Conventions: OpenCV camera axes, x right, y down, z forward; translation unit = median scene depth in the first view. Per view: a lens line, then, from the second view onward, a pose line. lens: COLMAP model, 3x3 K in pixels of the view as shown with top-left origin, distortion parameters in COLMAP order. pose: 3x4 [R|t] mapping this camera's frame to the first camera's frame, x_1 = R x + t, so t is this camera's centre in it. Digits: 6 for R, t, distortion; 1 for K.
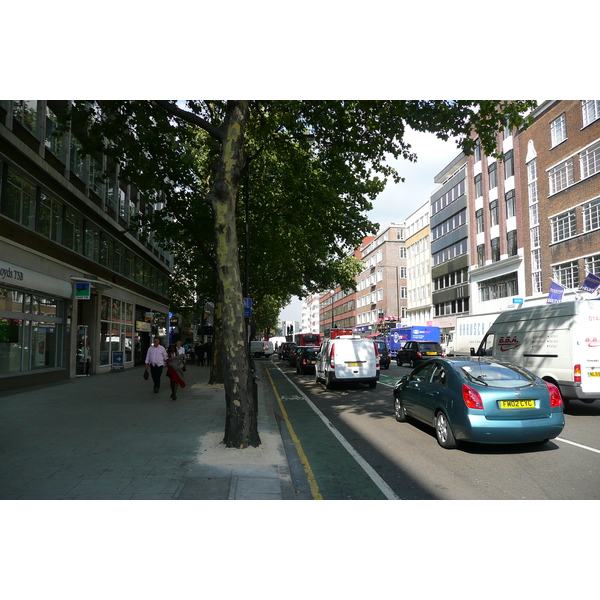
lens RADIAL K [[470.3, 0, 300.7], [0, 470.3, 318.1], [0, 0, 1]] dist [-0.003815, -0.000531]
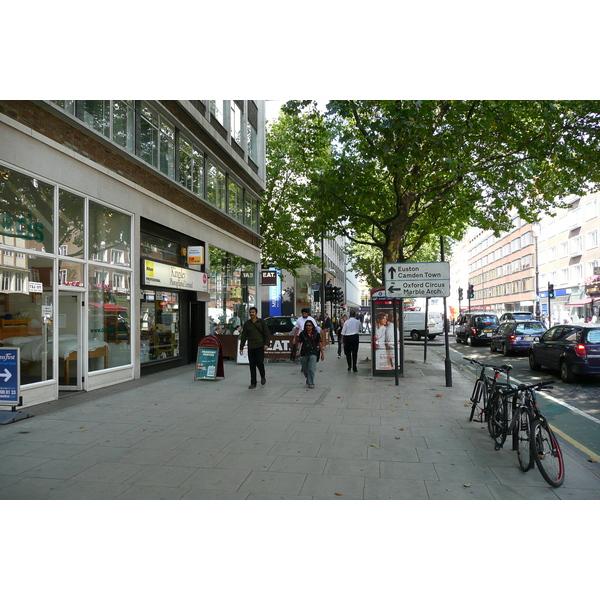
lens RADIAL K [[470.3, 0, 300.7], [0, 470.3, 318.1], [0, 0, 1]] dist [-0.003815, -0.000531]
pose [[0.963541, -0.005356, -0.267507, -0.110961], [0.021288, 0.998165, 0.056692, 0.031692], [0.266712, -0.060320, 0.961887, 0.602169]]
